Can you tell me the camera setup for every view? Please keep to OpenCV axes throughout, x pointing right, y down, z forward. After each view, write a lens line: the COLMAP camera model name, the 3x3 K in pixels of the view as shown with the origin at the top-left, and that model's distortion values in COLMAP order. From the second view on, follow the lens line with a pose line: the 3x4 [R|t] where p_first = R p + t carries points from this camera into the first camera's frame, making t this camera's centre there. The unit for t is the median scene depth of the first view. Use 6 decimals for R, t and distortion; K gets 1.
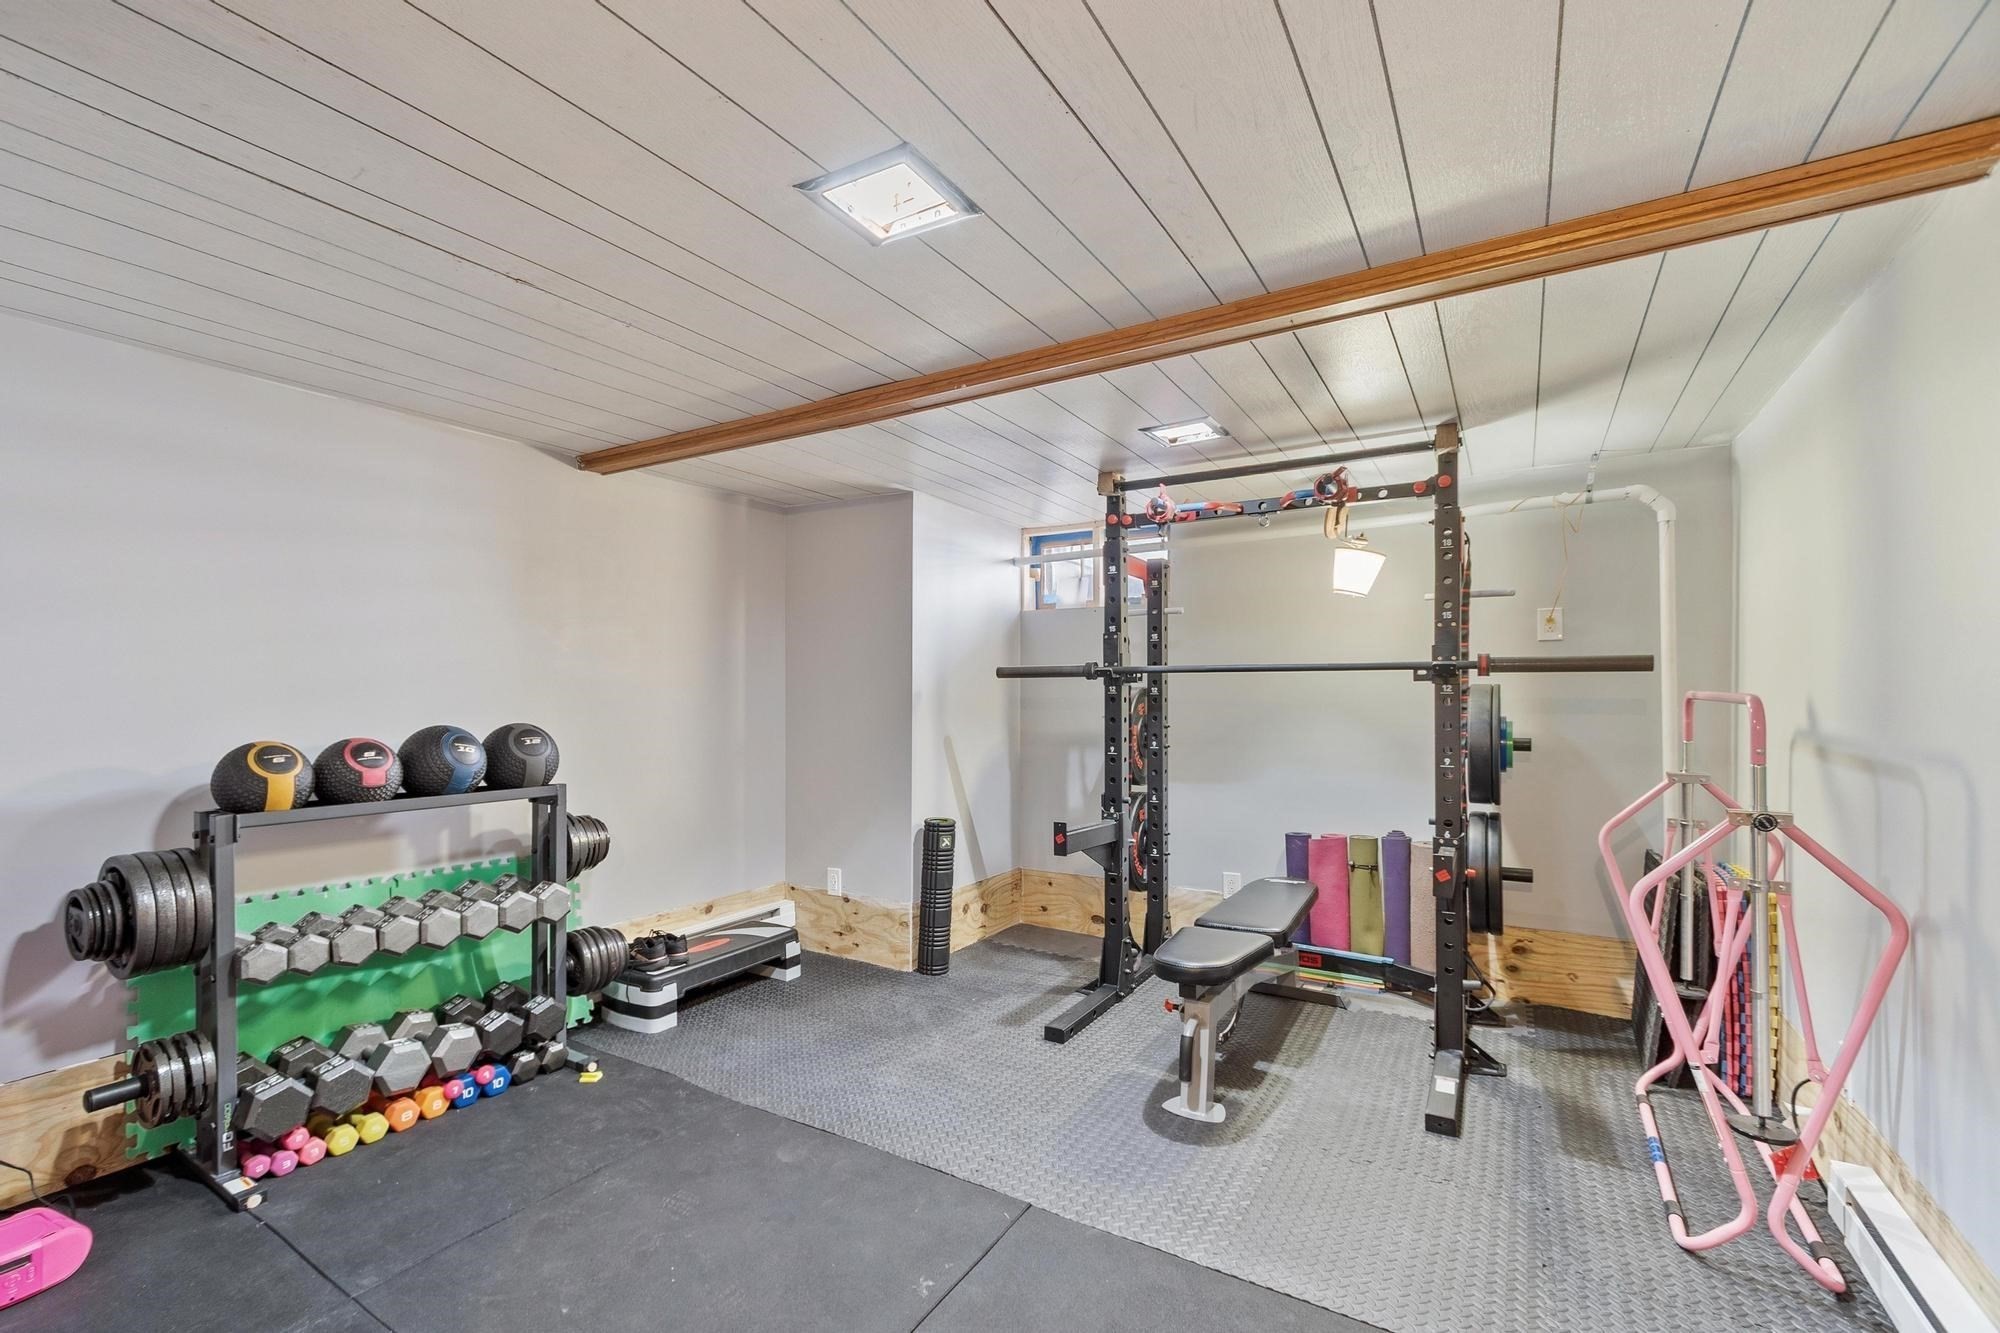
lens RADIAL K [[880.7, 0, 949.3], [0, 880.7, 681.8], [0, 0, 1]] dist [-0.003570, 0.000406]
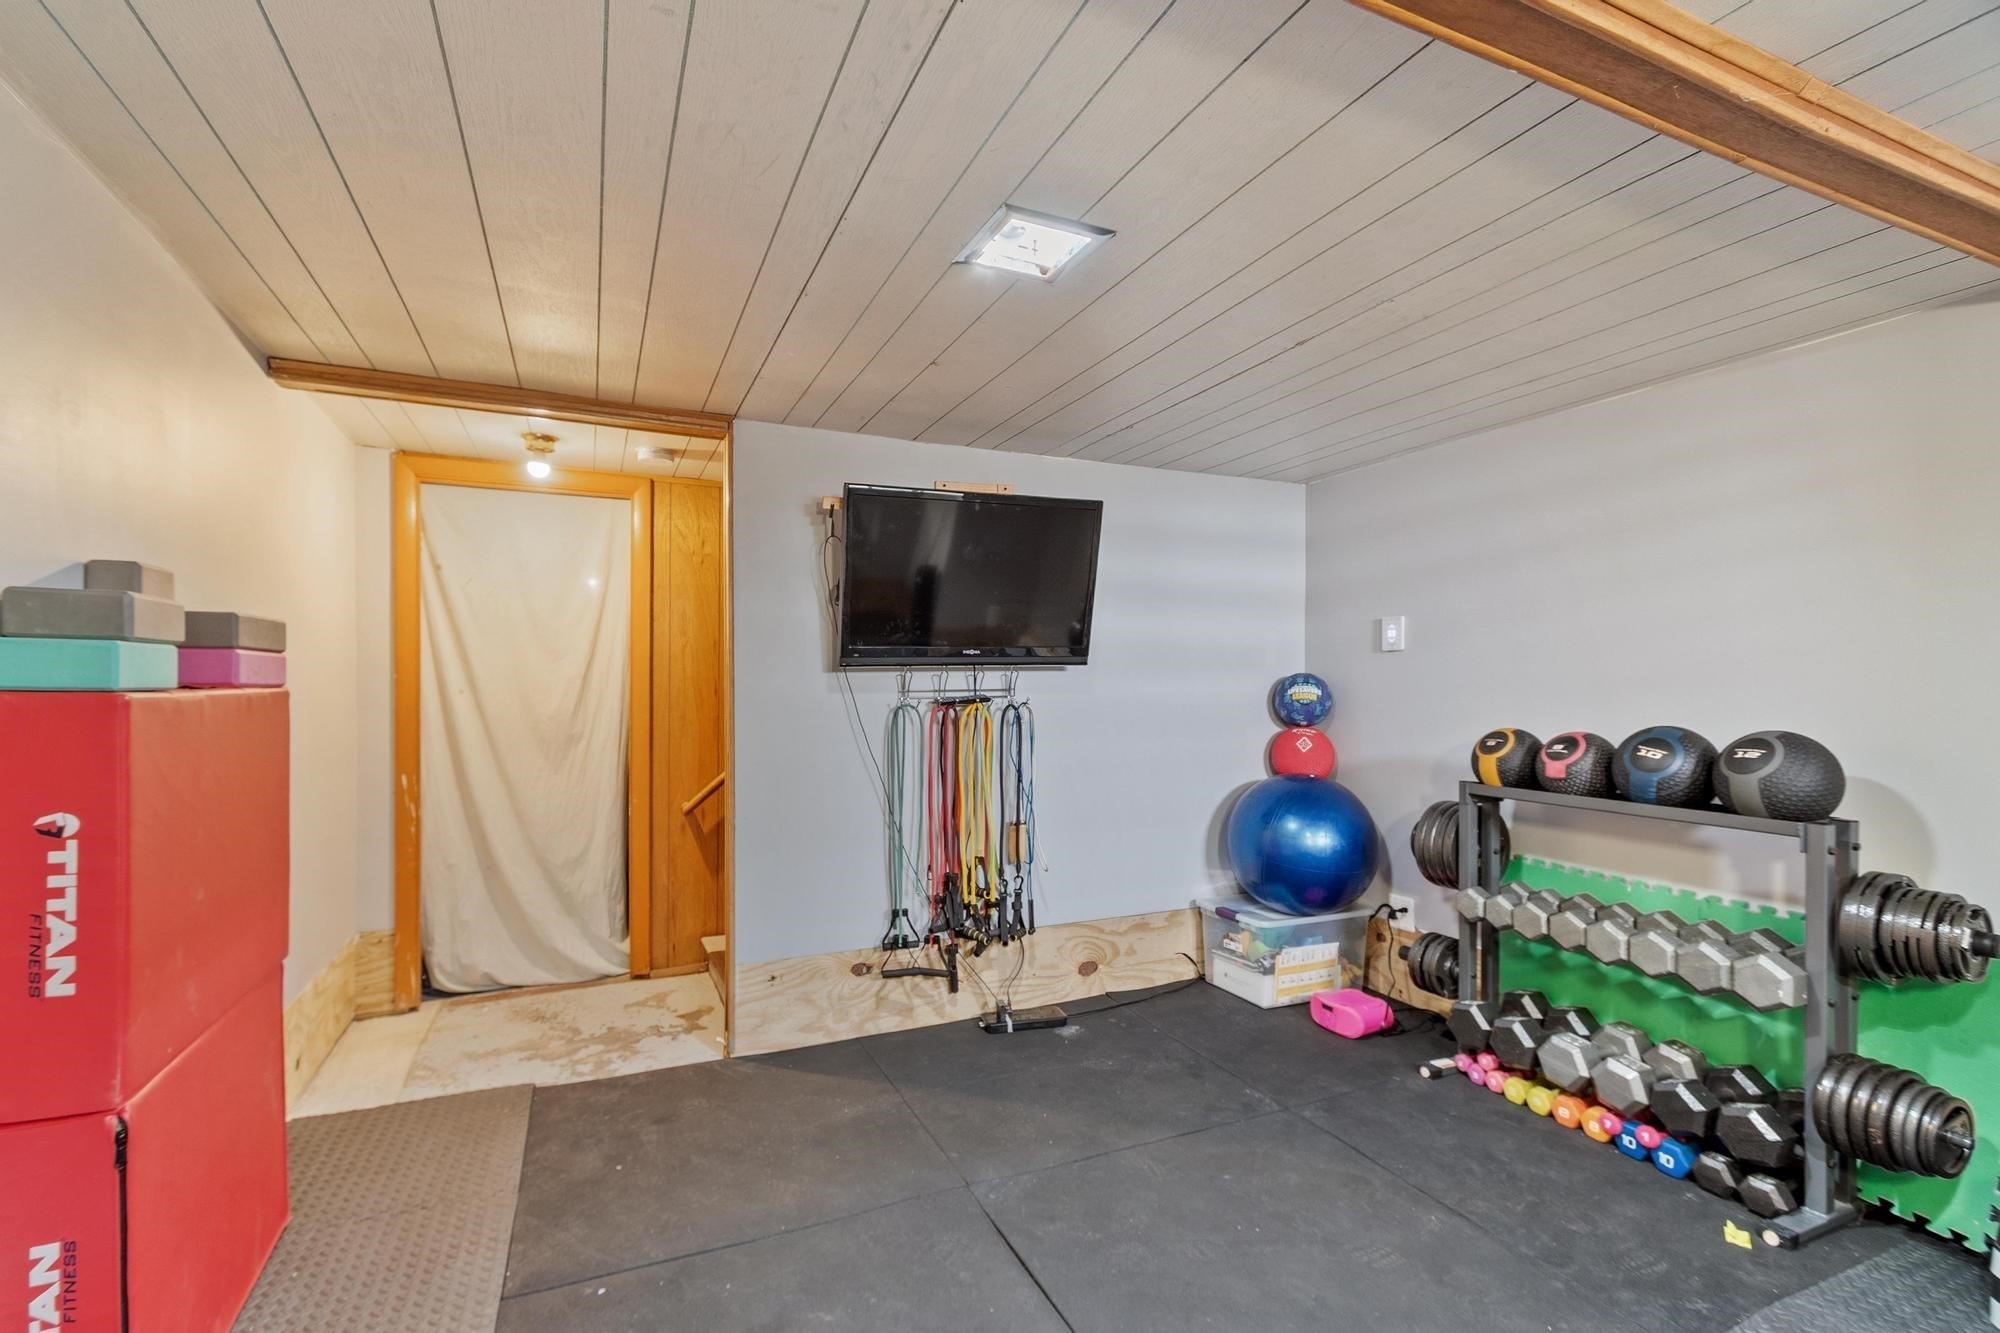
lens RADIAL K [[880.7, 0, 992.7], [0, 880.7, 680.8], [0, 0, 1]] dist [-0.003570, 0.000406]
pose [[-0.541810, -0.002146, -0.840498, 0.534623], [0.006412, 0.999957, -0.006686, 0.006251], [0.840476, -0.009012, -0.541773, 0.931732]]
